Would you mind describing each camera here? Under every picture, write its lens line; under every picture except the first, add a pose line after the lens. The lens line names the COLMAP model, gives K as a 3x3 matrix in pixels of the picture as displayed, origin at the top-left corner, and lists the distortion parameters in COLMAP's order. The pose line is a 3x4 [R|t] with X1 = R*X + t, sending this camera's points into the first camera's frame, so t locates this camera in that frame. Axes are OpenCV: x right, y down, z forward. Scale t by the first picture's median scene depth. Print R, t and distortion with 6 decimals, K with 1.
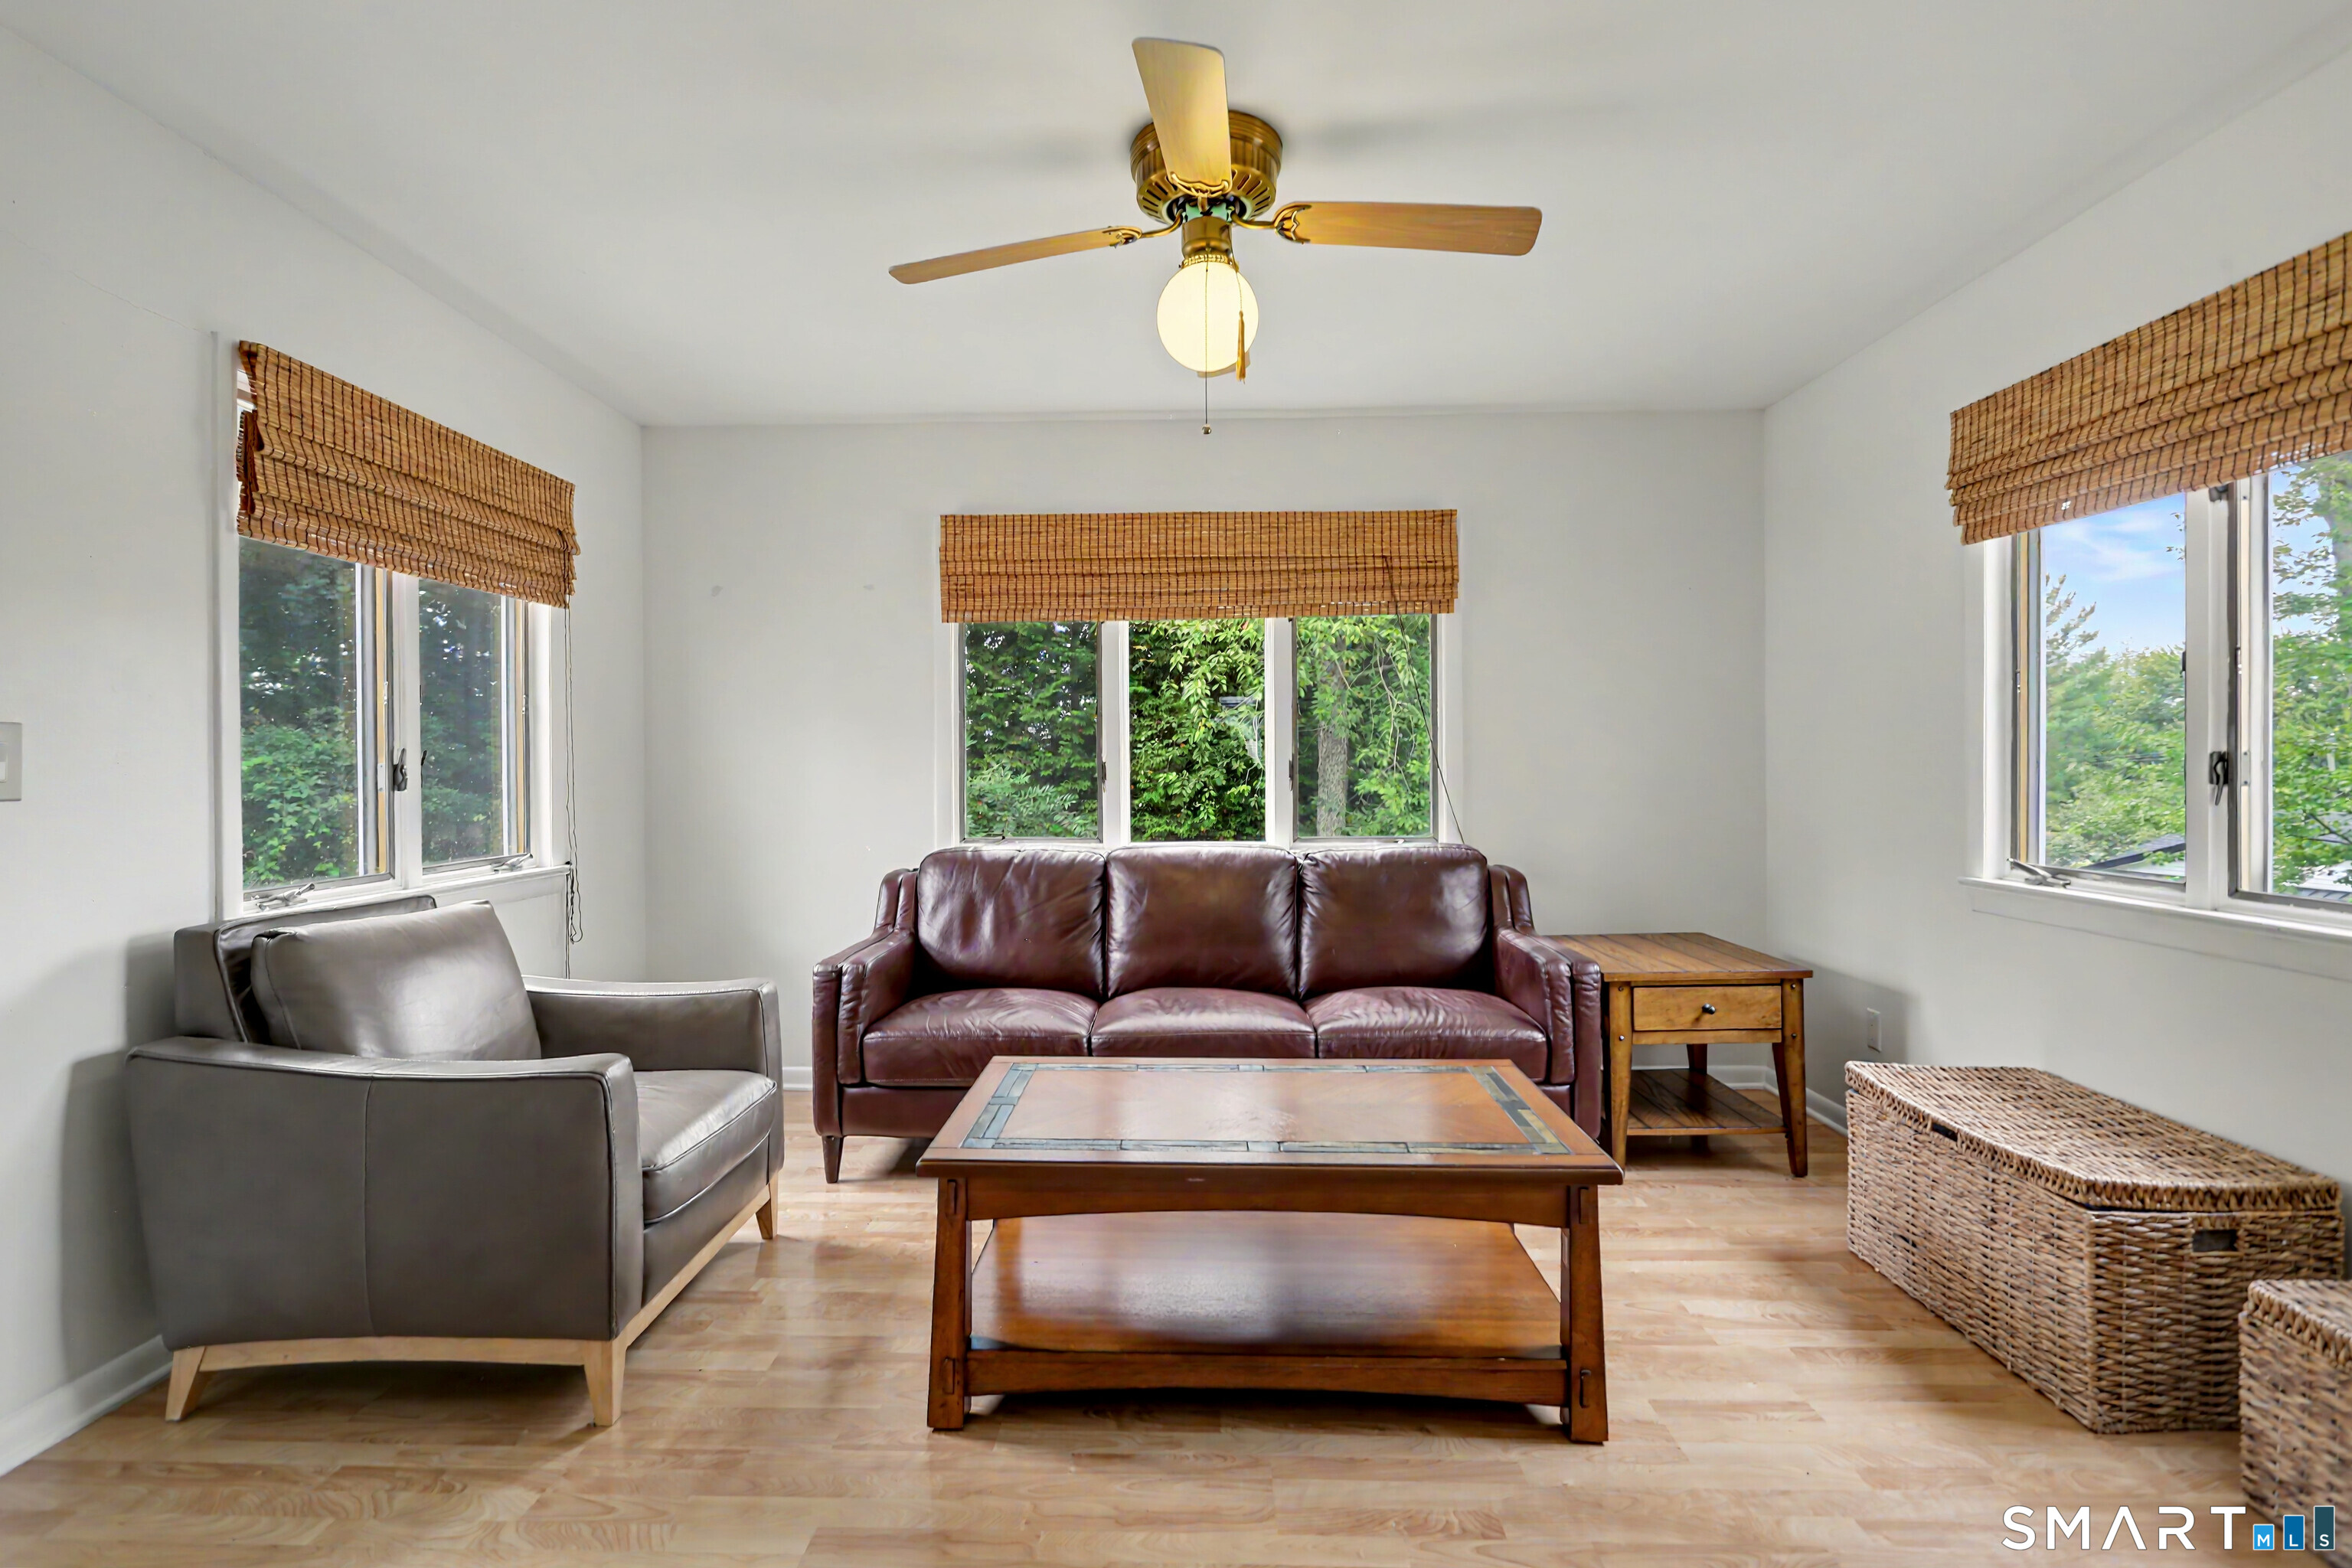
lens RADIAL K [[1148.9, 0, 1161.8], [0, 1148.9, 780.4], [0, 0, 1]] dist [-0.011217, 0.004632]
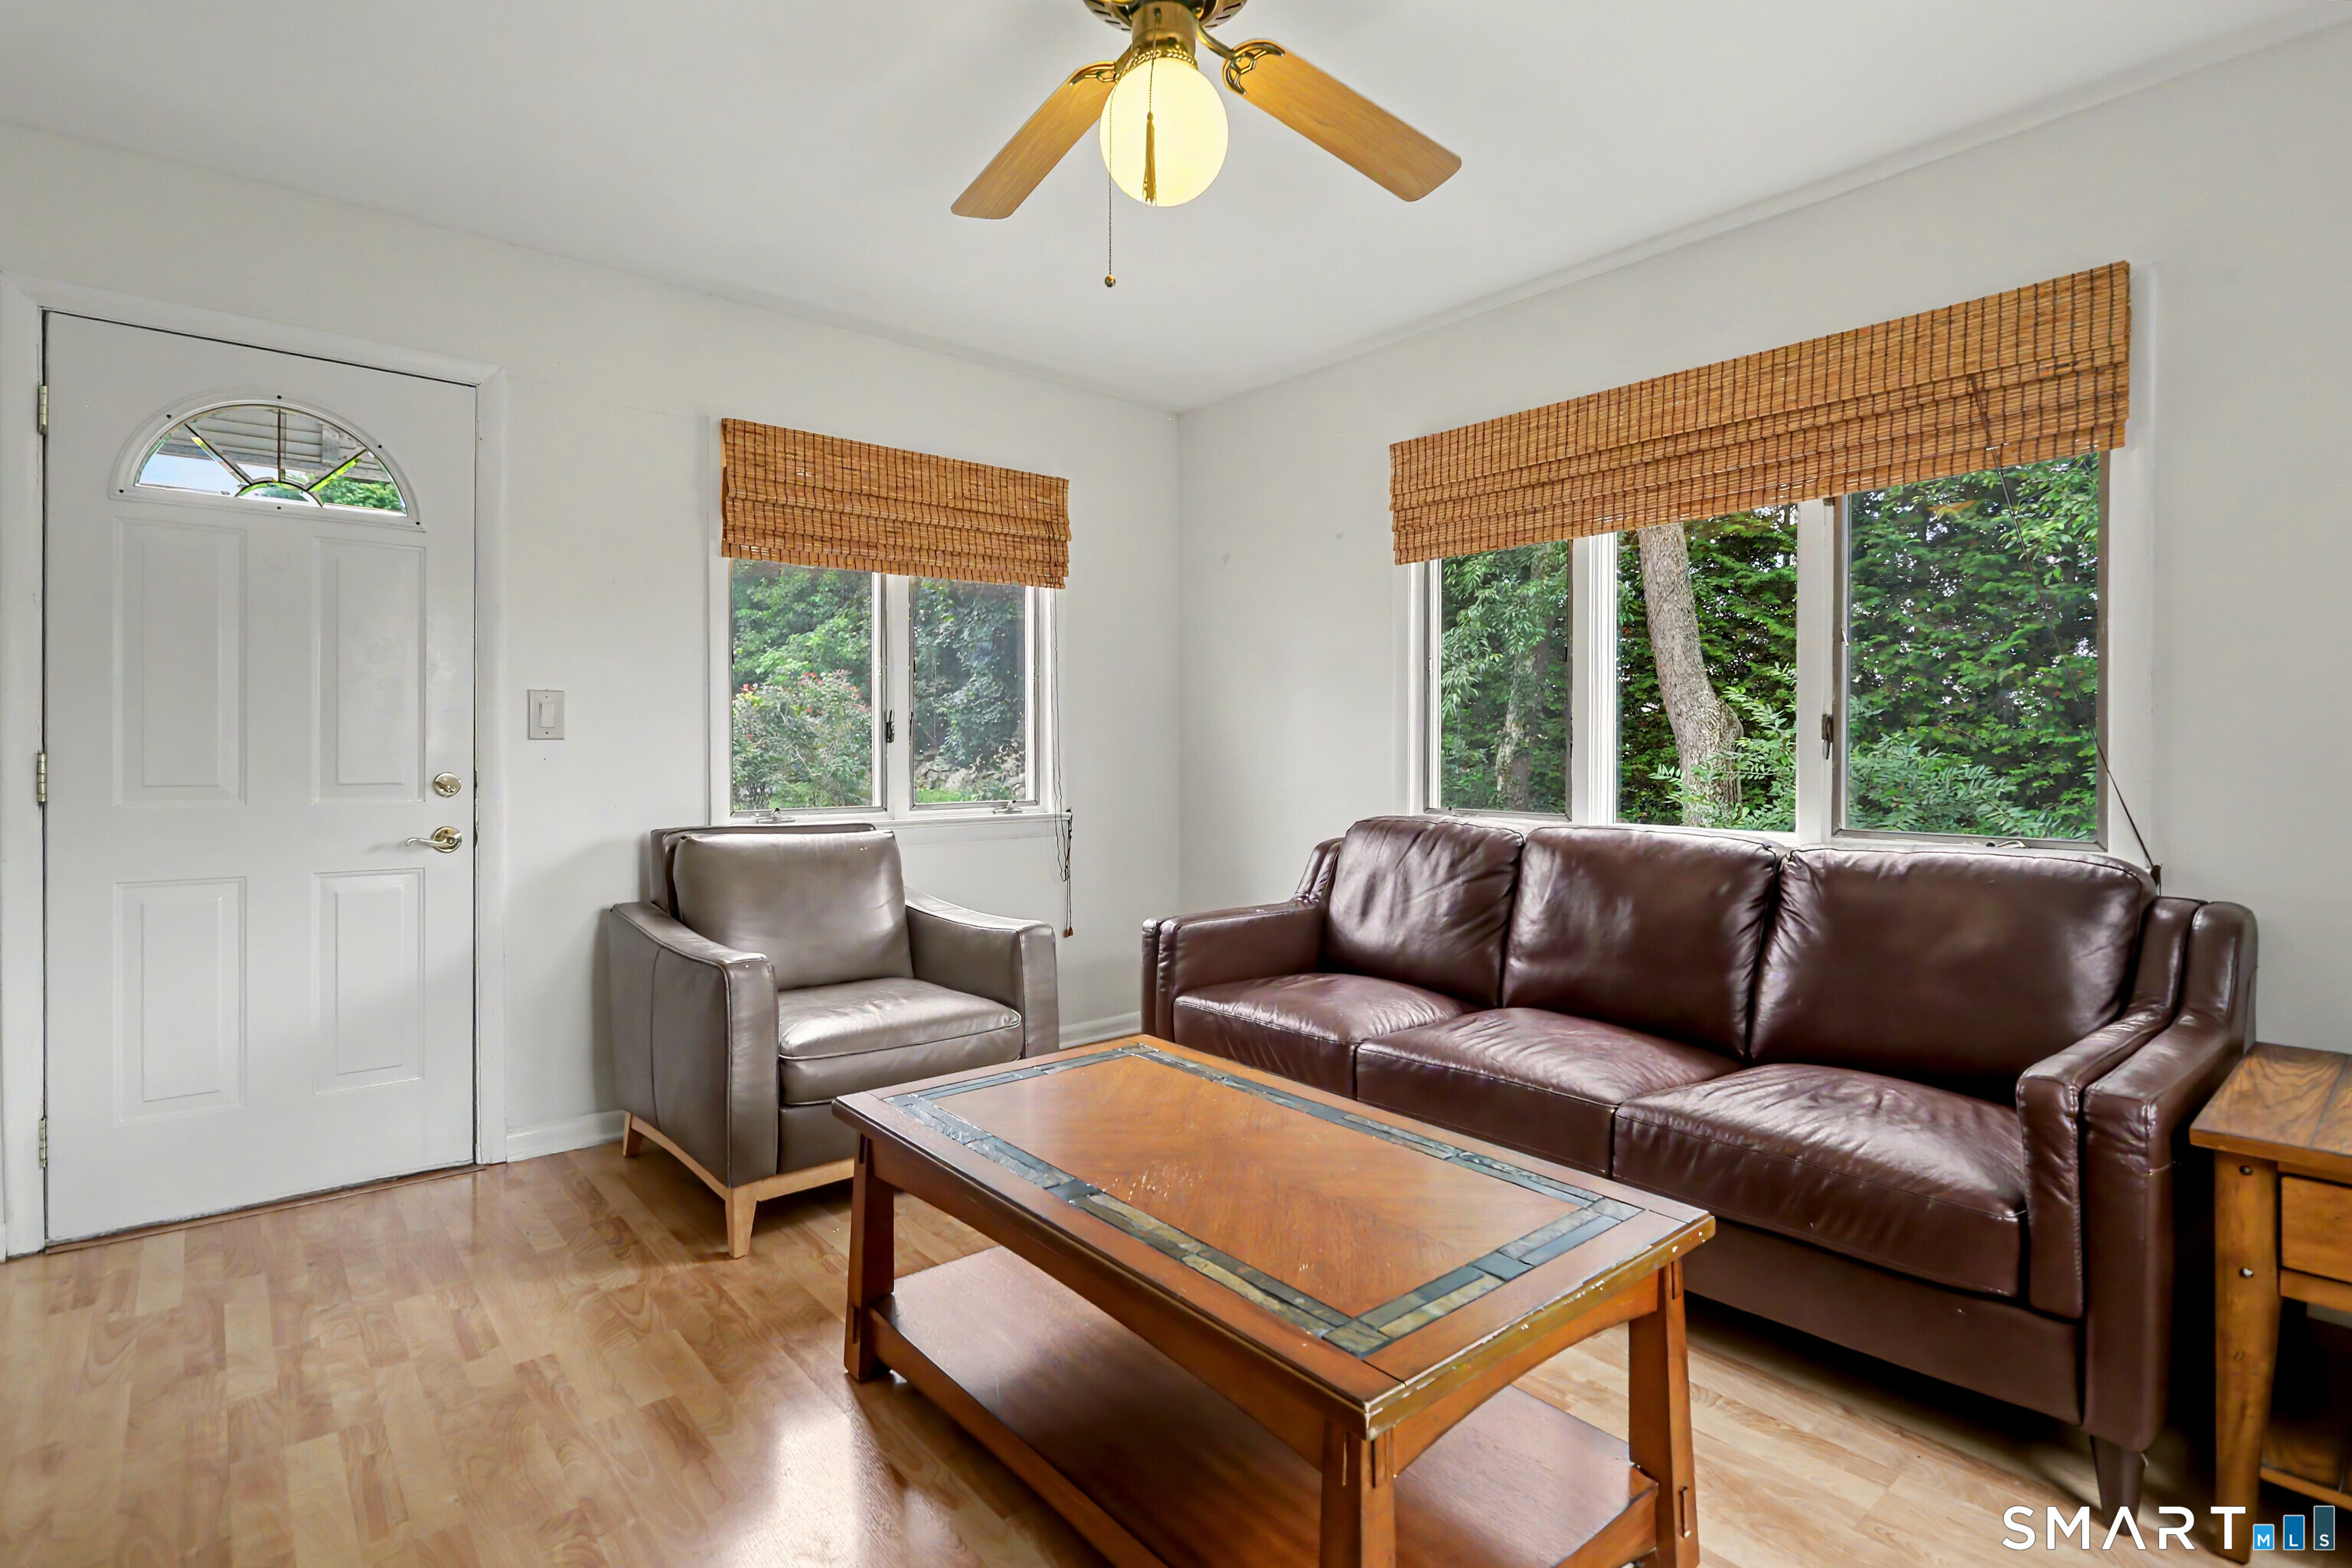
lens RADIAL K [[1148.9, 0, 1172.2], [0, 1148.9, 762.4], [0, 0, 1]] dist [-0.011217, 0.004632]
pose [[0.659950, 0.016542, -0.751128, 0.420355], [-0.015160, 0.999847, 0.008699, 0.013220], [0.751157, 0.005646, 0.660100, 0.317234]]
